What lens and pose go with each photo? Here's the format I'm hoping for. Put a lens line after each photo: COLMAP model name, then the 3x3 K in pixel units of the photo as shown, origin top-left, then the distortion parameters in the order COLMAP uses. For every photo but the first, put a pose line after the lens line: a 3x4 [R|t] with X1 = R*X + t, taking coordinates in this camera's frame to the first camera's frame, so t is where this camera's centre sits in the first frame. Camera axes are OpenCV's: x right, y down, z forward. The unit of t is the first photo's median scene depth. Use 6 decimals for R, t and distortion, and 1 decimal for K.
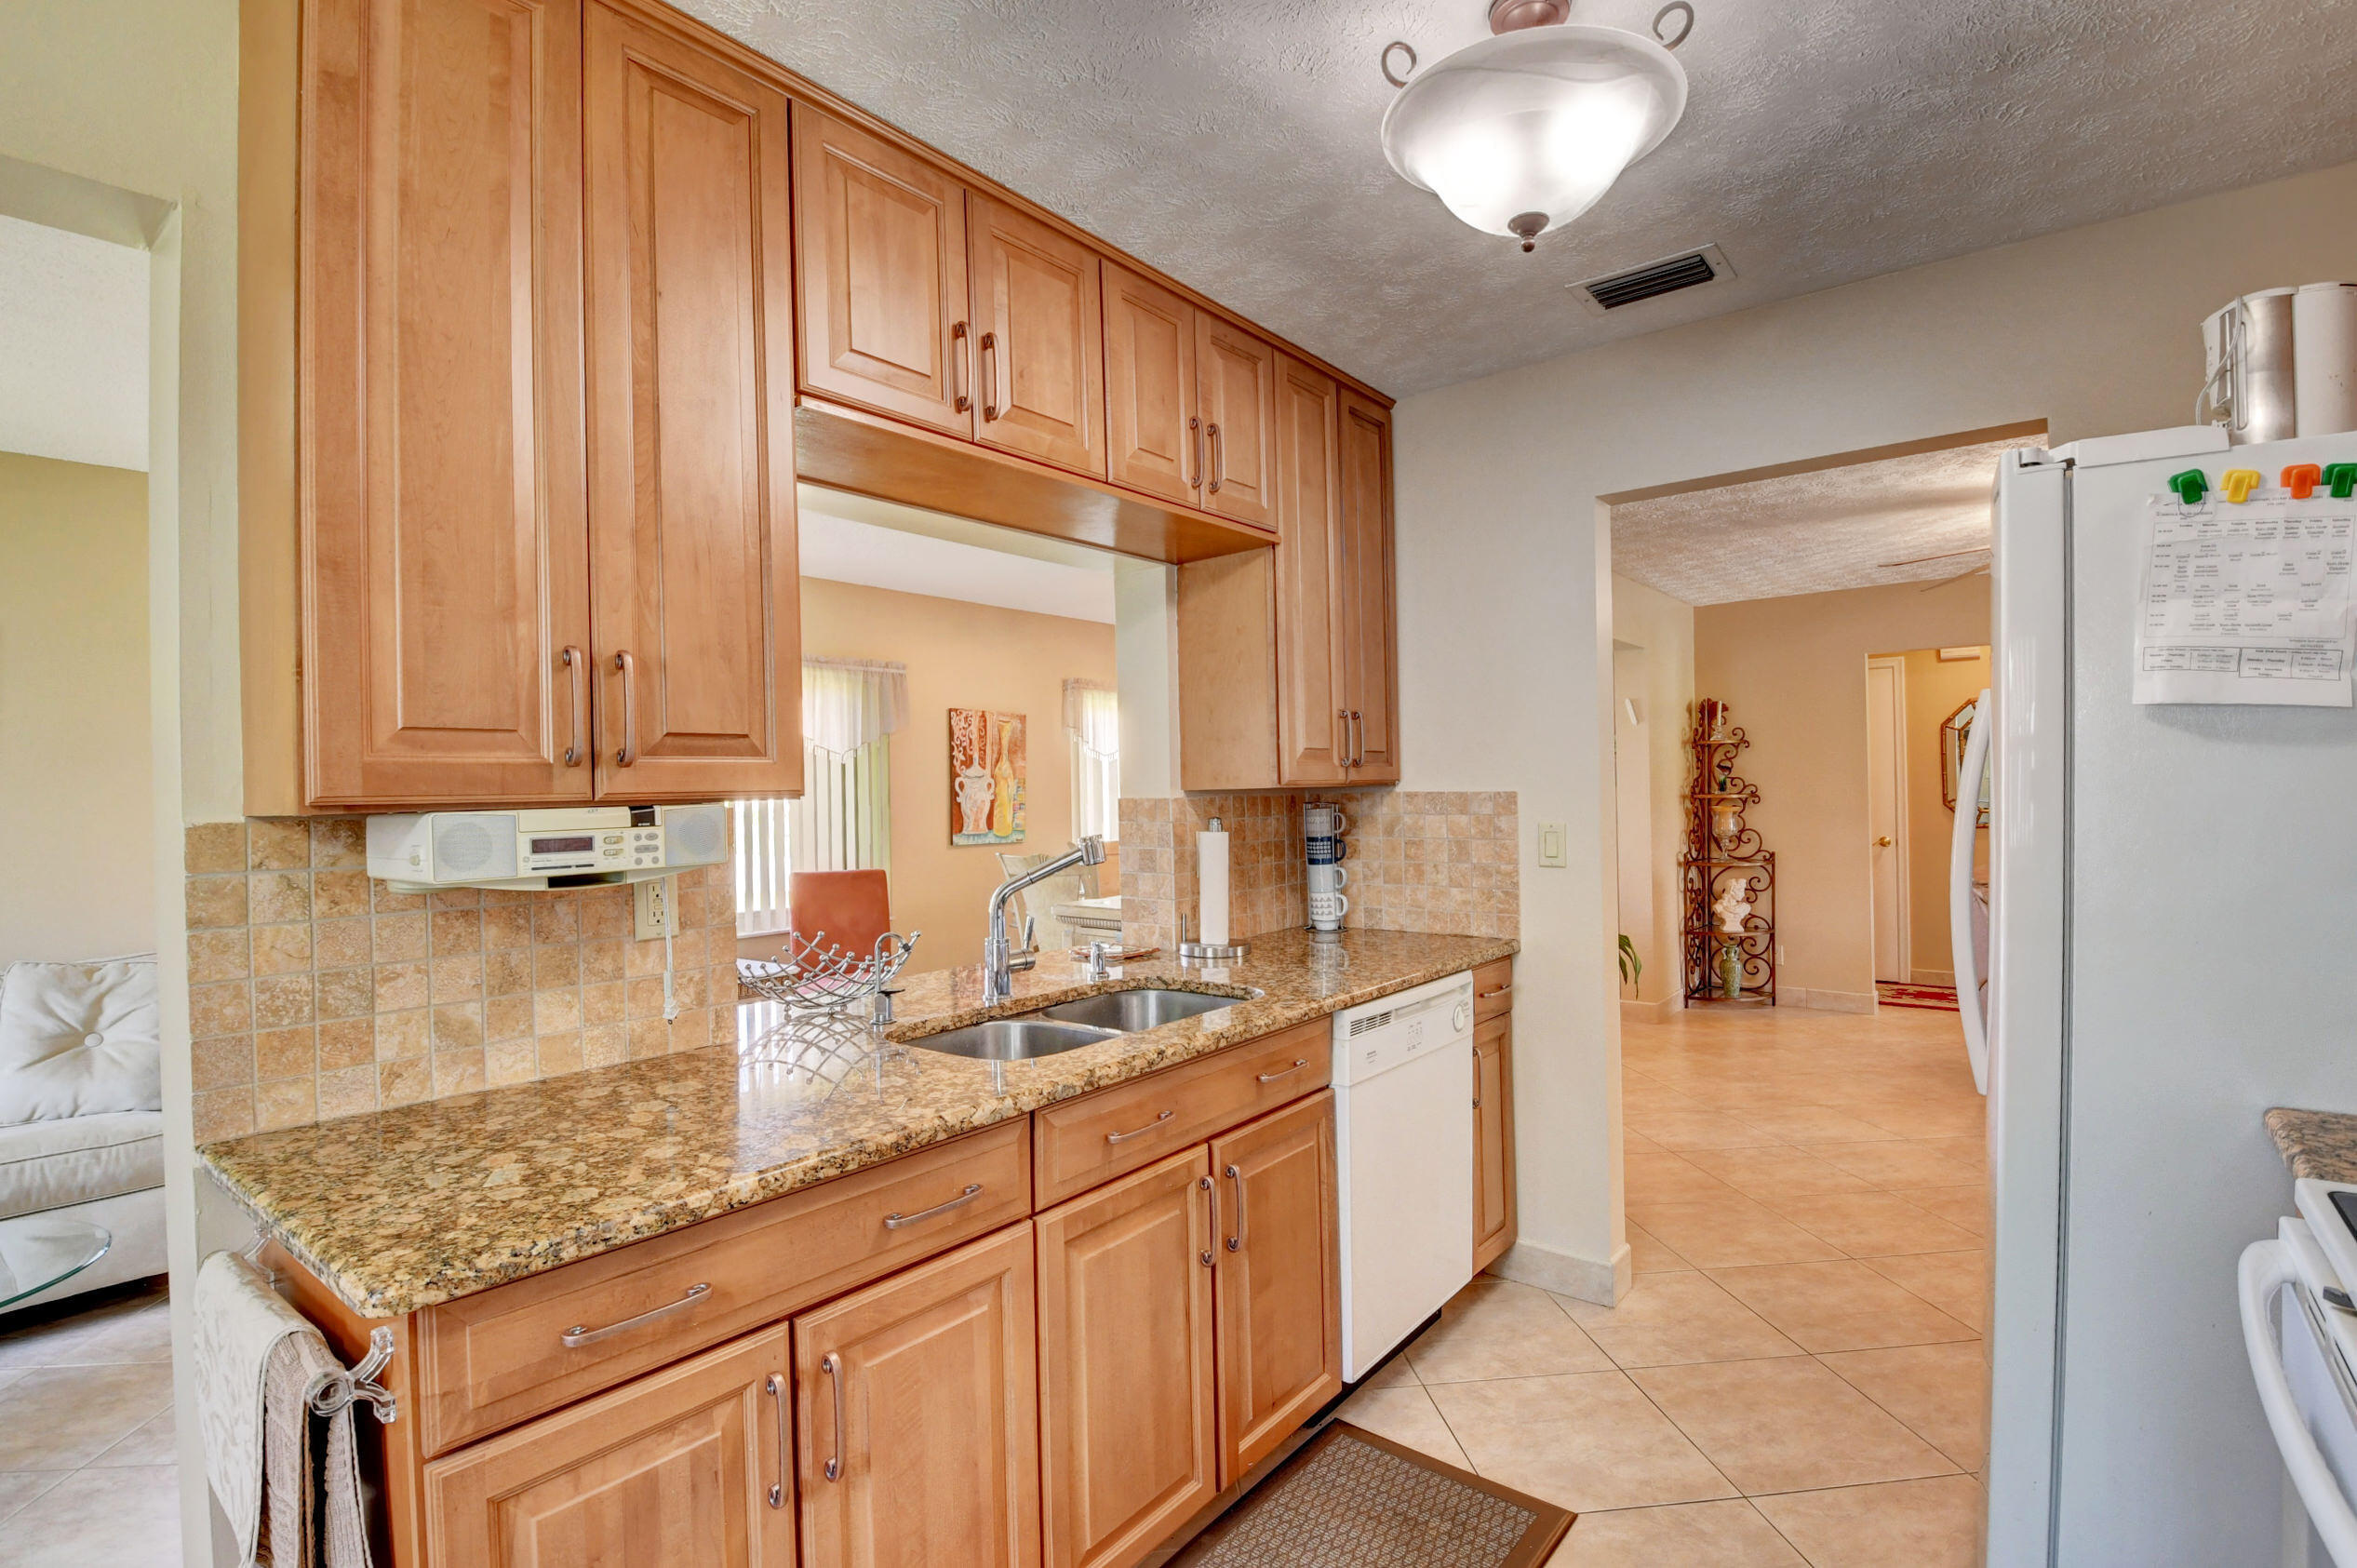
lens RADIAL K [[1113.1, 0, 1179.8], [0, 1113.1, 791.9], [0, 0, 1]] dist [-0.015302, -0.005018]
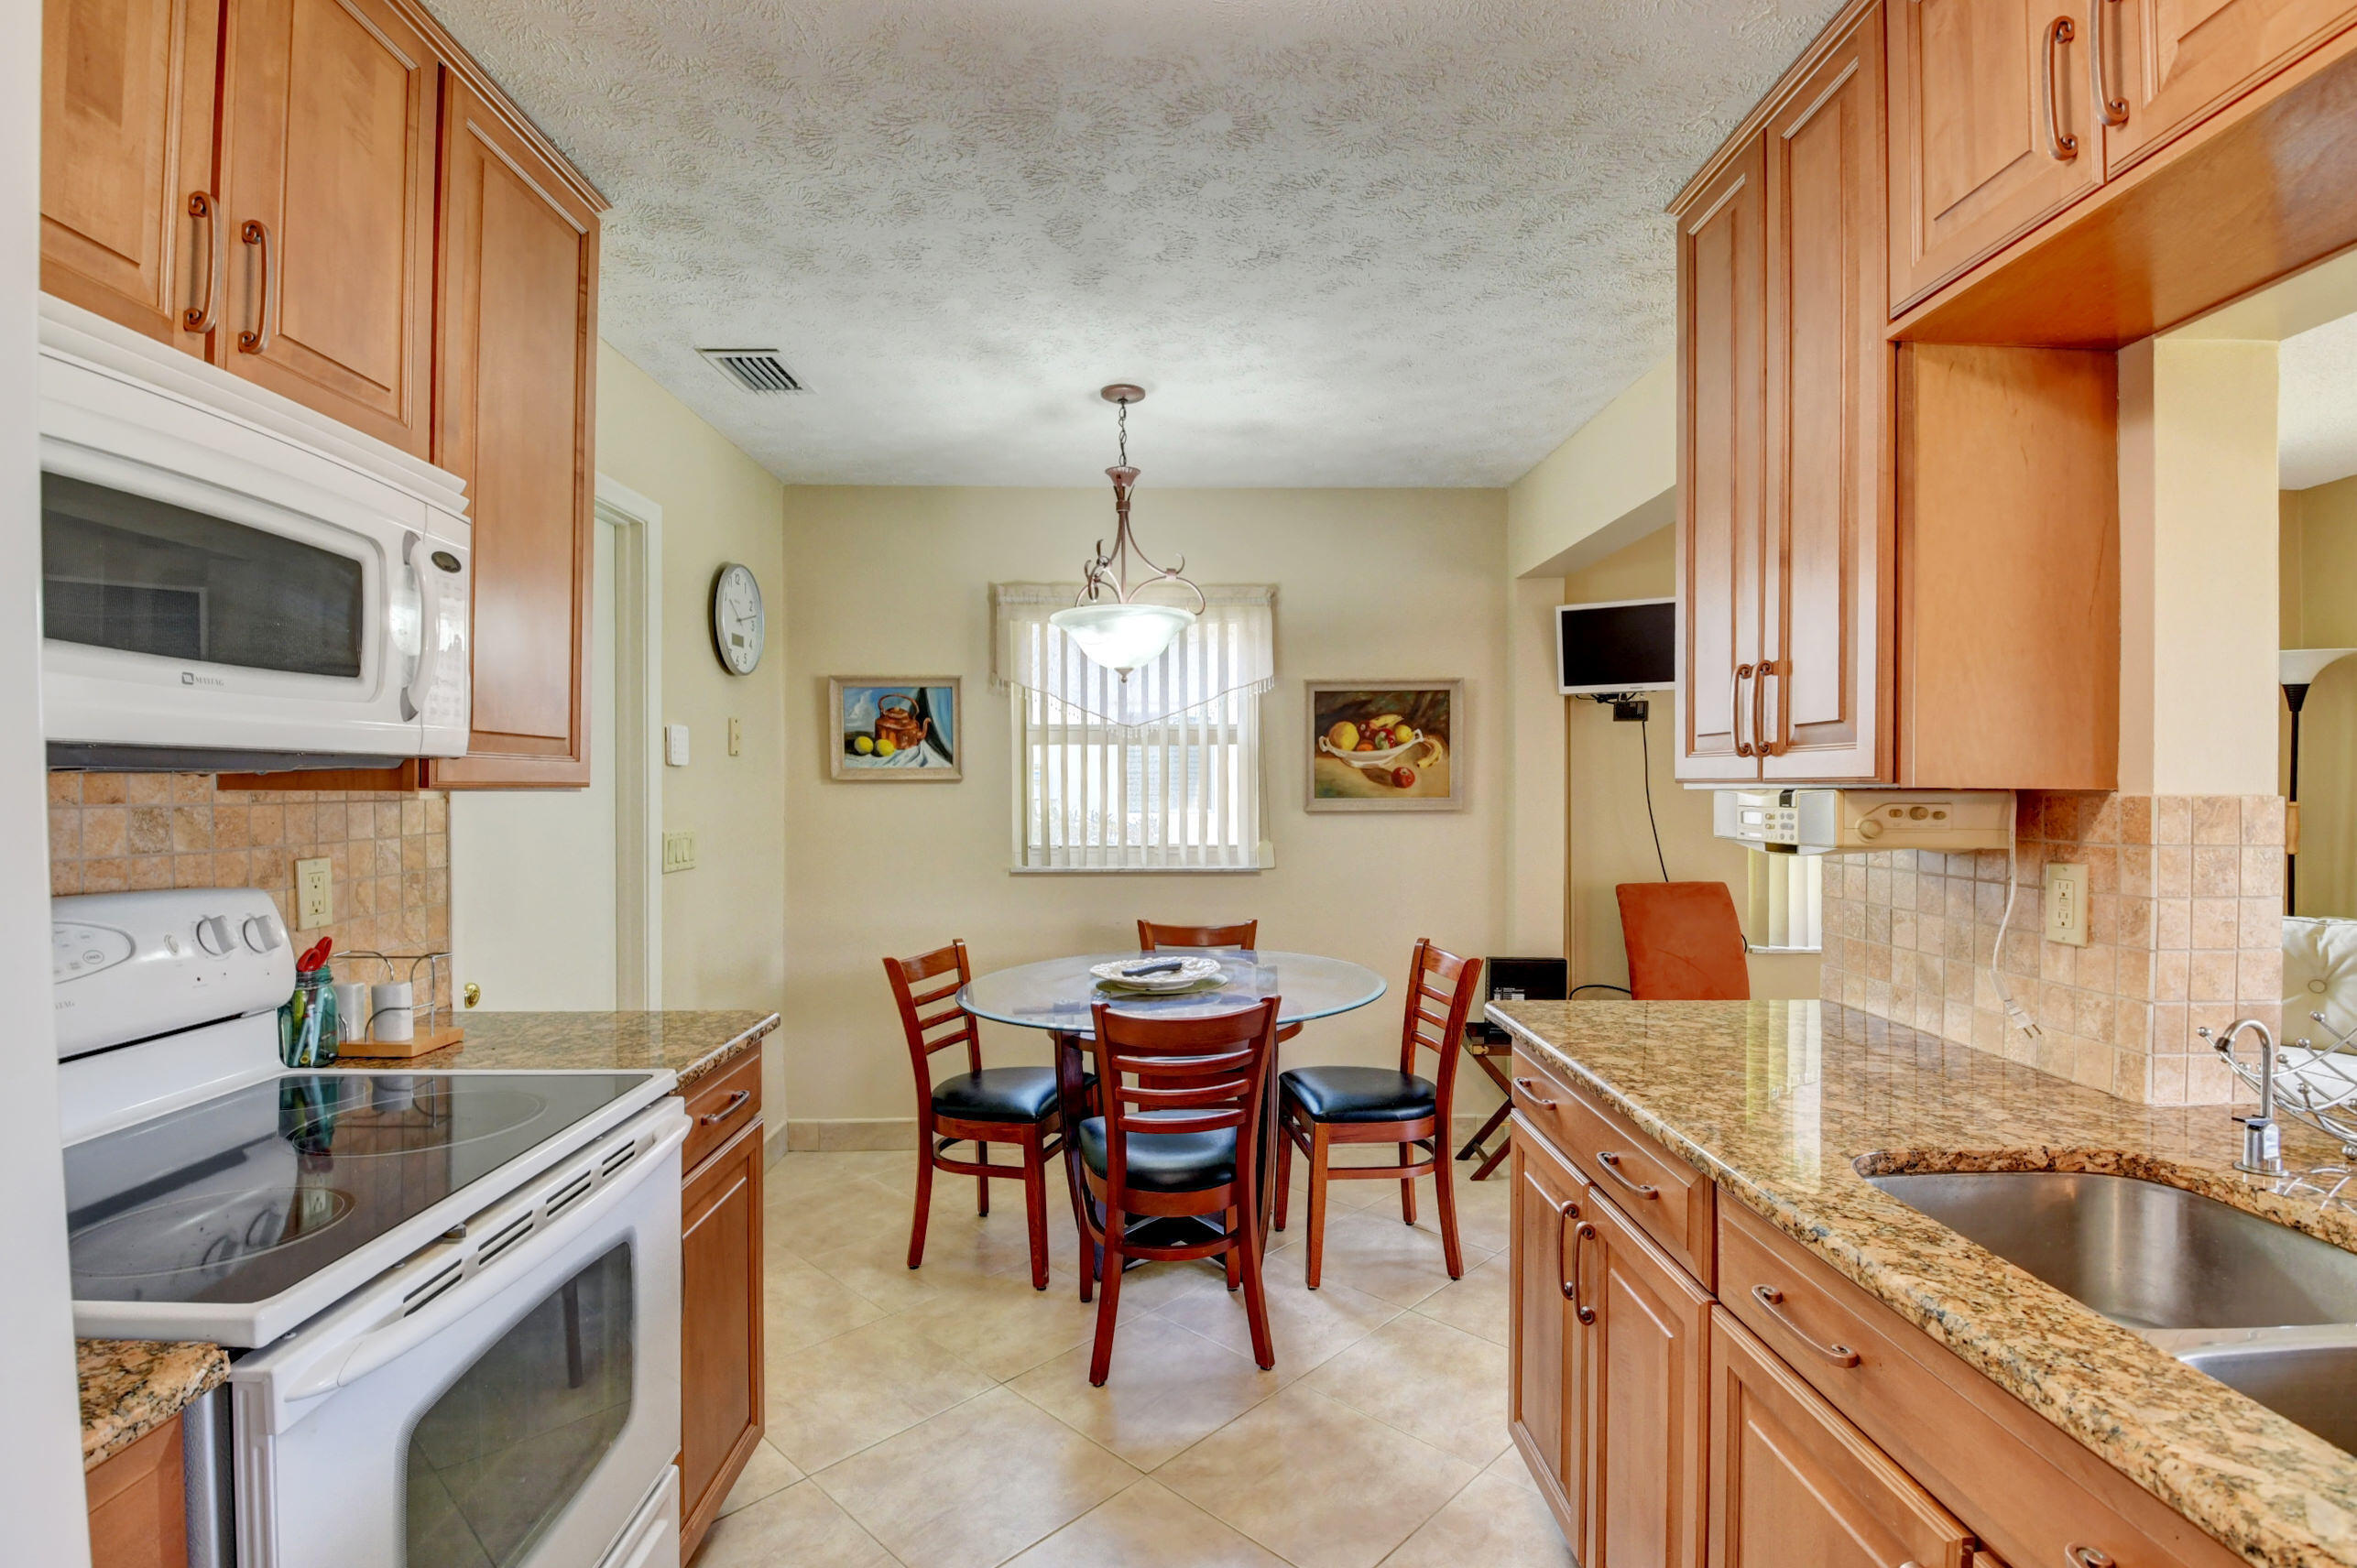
lens RADIAL K [[1071.8, 0, 1170.3], [0, 1071.8, 787.4], [0, 0, 1]] dist [-0.002403, -0.015303]
pose [[-0.781055, 0.023466, -0.624022, 0.363192], [0.015862, 0.999717, 0.017740, -0.009670], [0.624261, 0.003957, -0.781206, 0.746543]]
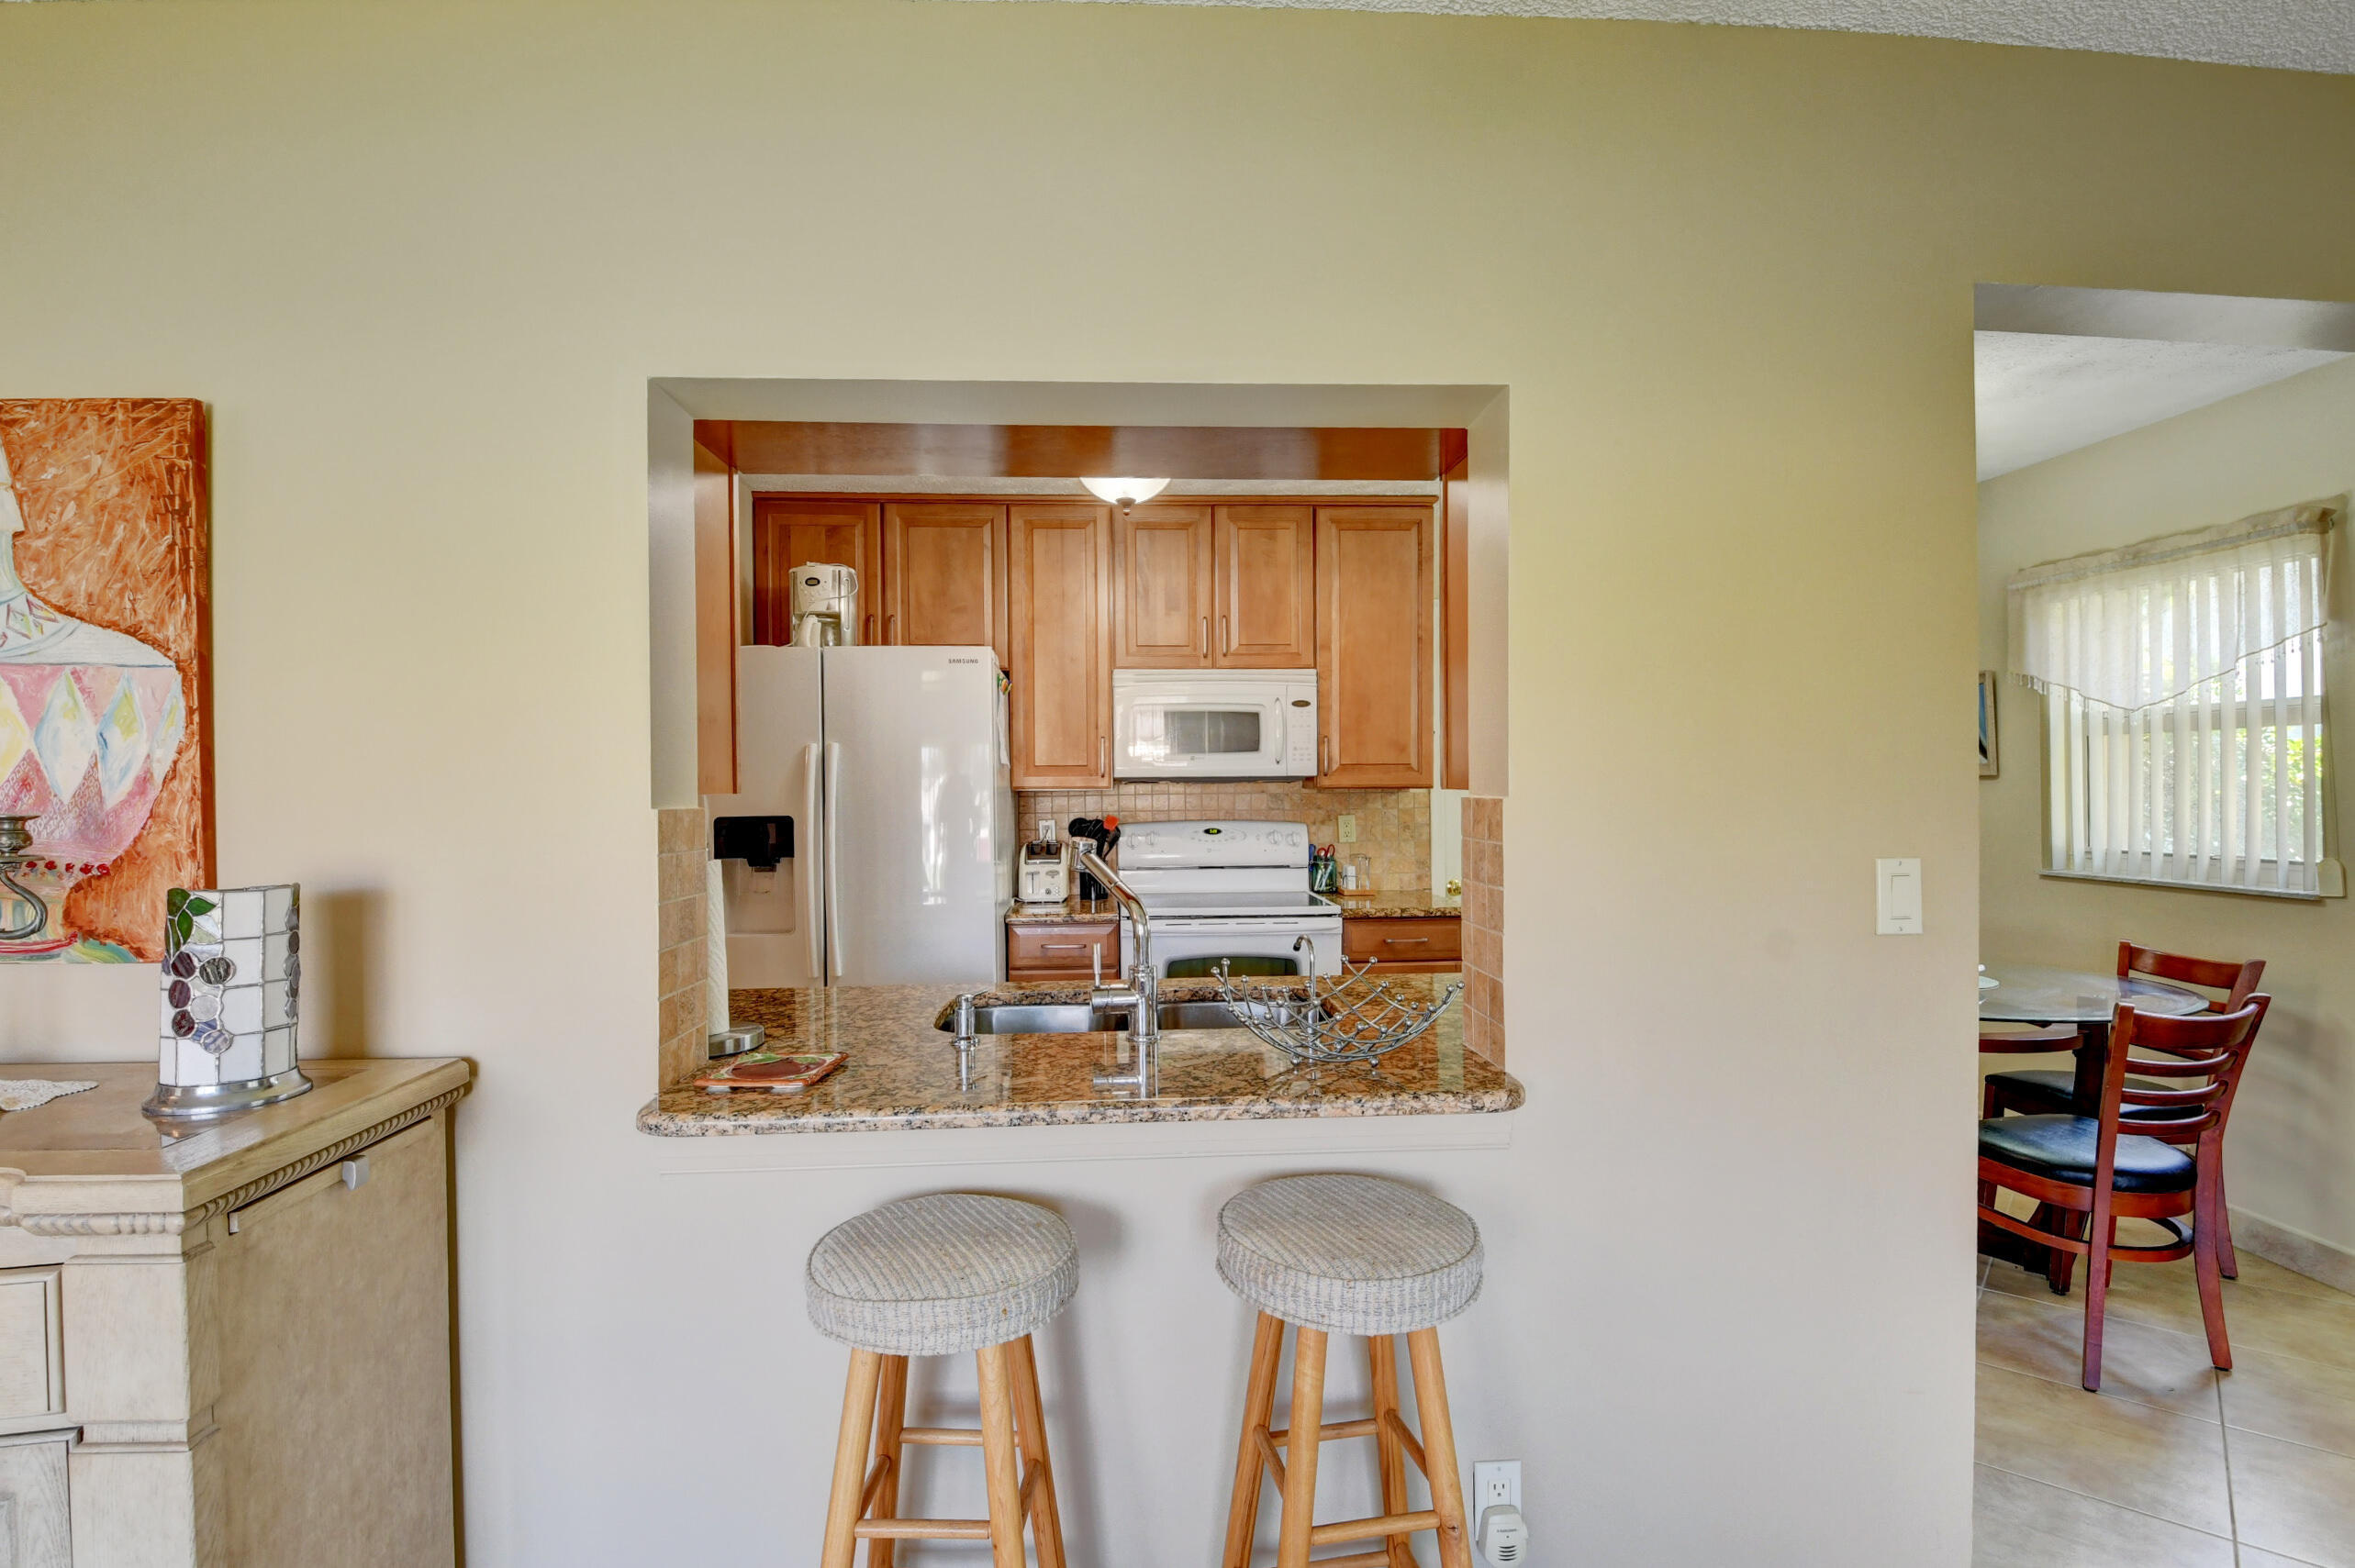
lens RADIAL K [[1070.8, 0, 1180.1], [0, 1070.8, 790.0], [0, 0, 1]] dist [-0.002403, -0.015303]
pose [[-0.674671, 0.026007, 0.737660, -0.604113], [0.024078, 0.999623, -0.013220, 0.012023], [-0.737726, 0.008842, -0.675043, 1.183955]]
